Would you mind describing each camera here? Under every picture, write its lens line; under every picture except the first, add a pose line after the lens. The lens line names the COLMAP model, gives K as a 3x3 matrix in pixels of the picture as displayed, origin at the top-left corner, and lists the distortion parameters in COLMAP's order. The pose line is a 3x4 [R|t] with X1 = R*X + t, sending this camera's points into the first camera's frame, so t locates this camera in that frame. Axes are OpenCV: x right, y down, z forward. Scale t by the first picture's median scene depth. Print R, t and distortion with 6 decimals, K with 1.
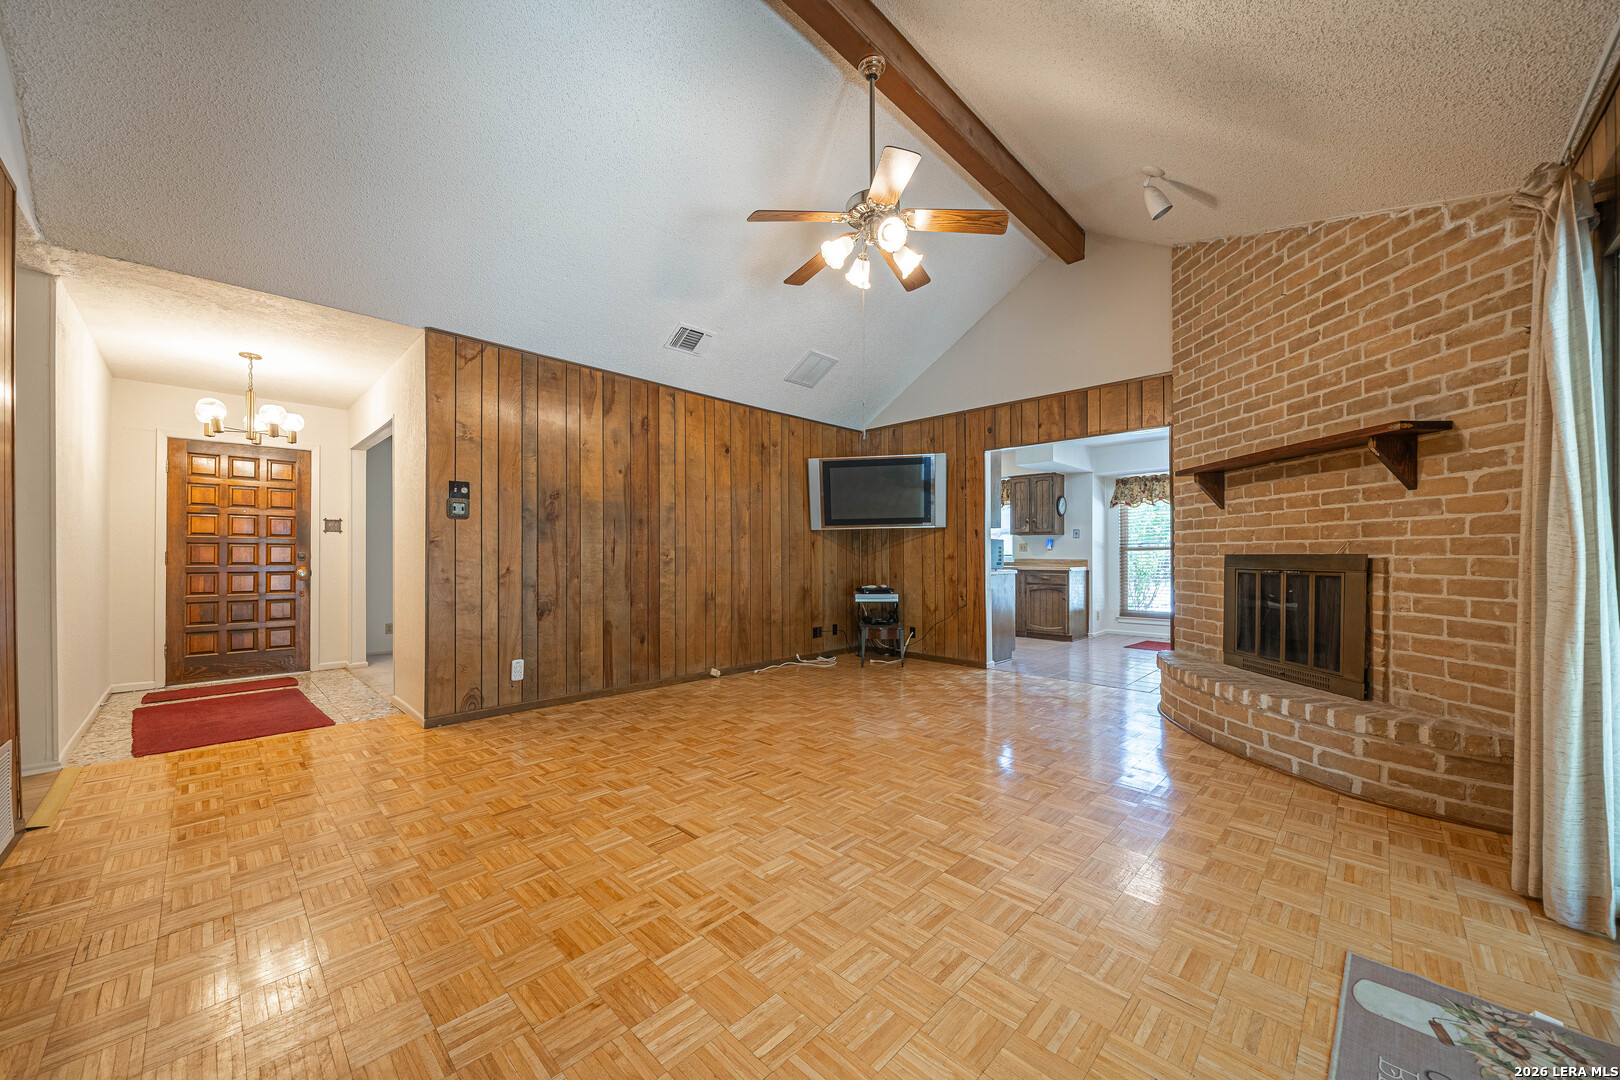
lens RADIAL K [[599.6, 0, 804.9], [0, 599.6, 550.5], [0, 0, 1]] dist [-0.005571, -0.000181]
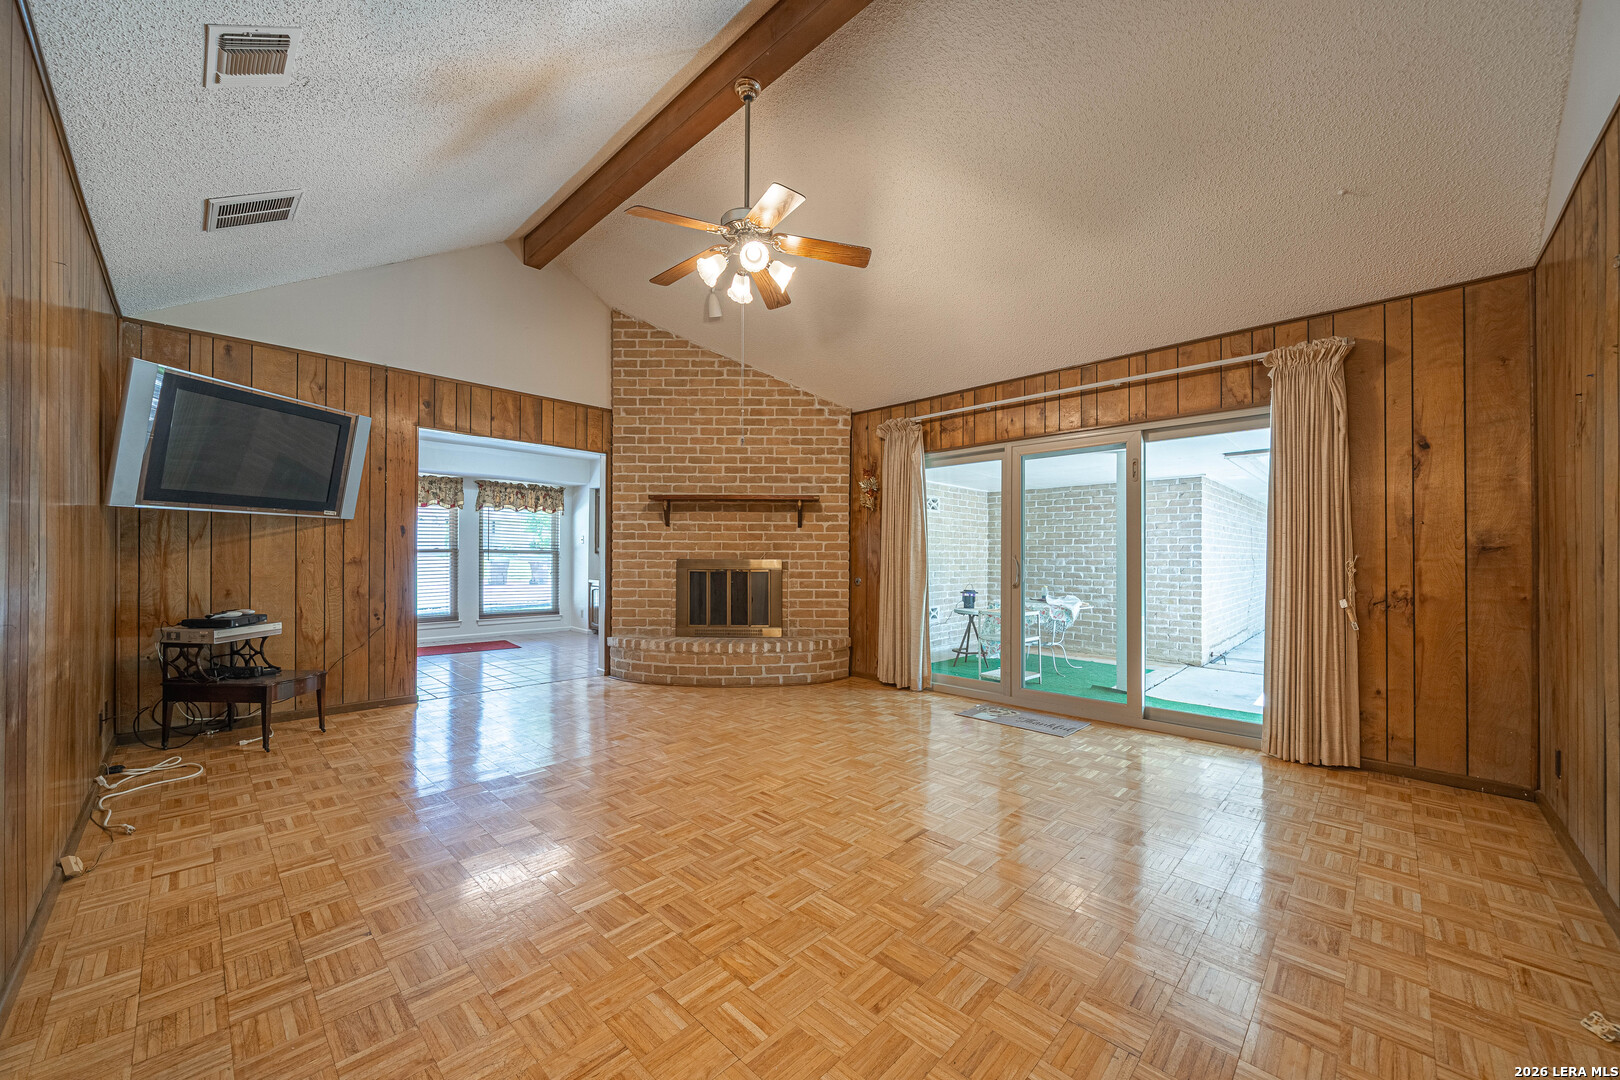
lens RADIAL K [[599.6, 0, 805.7], [0, 599.6, 551.9], [0, 0, 1]] dist [-0.005571, -0.000181]
pose [[-0.008424, 0.010211, 0.999912, -0.821864], [-0.012532, 0.999868, -0.010316, 0.000216], [-0.999886, -0.012618, -0.008295, 0.809810]]
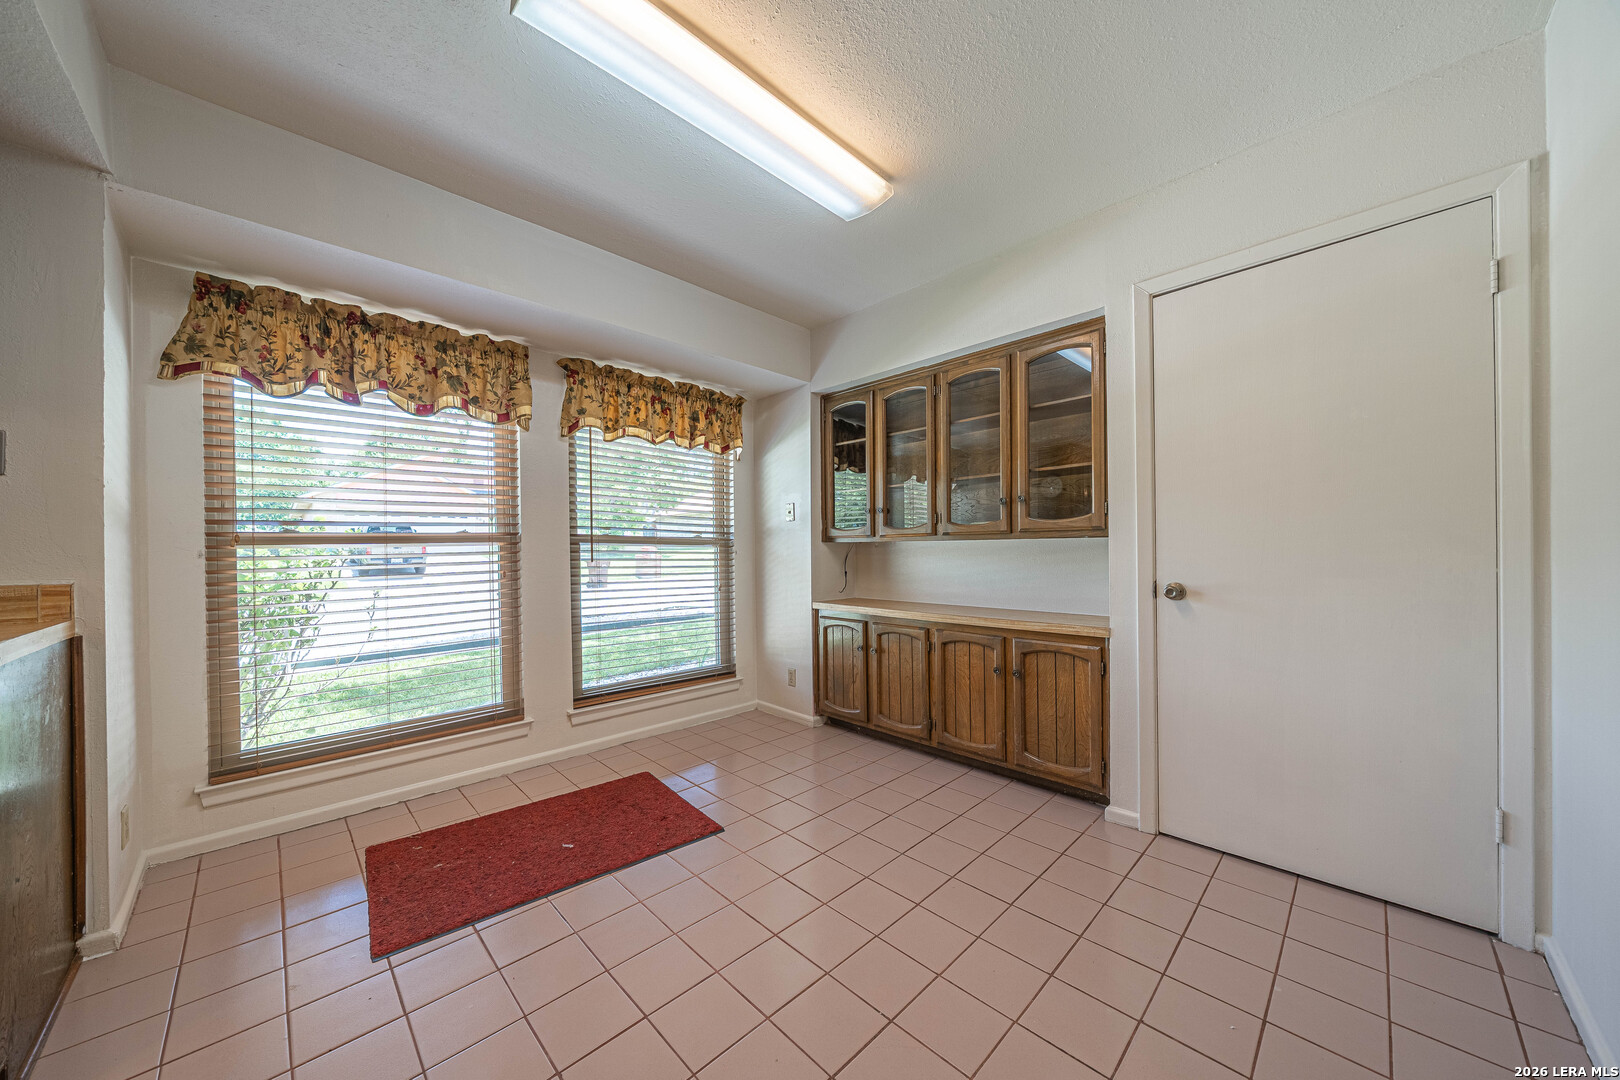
lens RADIAL K [[562.7, 0, 809.6], [0, 562.7, 549.4], [0, 0, 1]] dist [-0.009194, 0.000206]
pose [[0.017809, 0.003172, 0.999836, 0.643739], [0.001231, 0.999994, -0.003194, 0.008043], [-0.999841, 0.001288, 0.017805, 1.668180]]
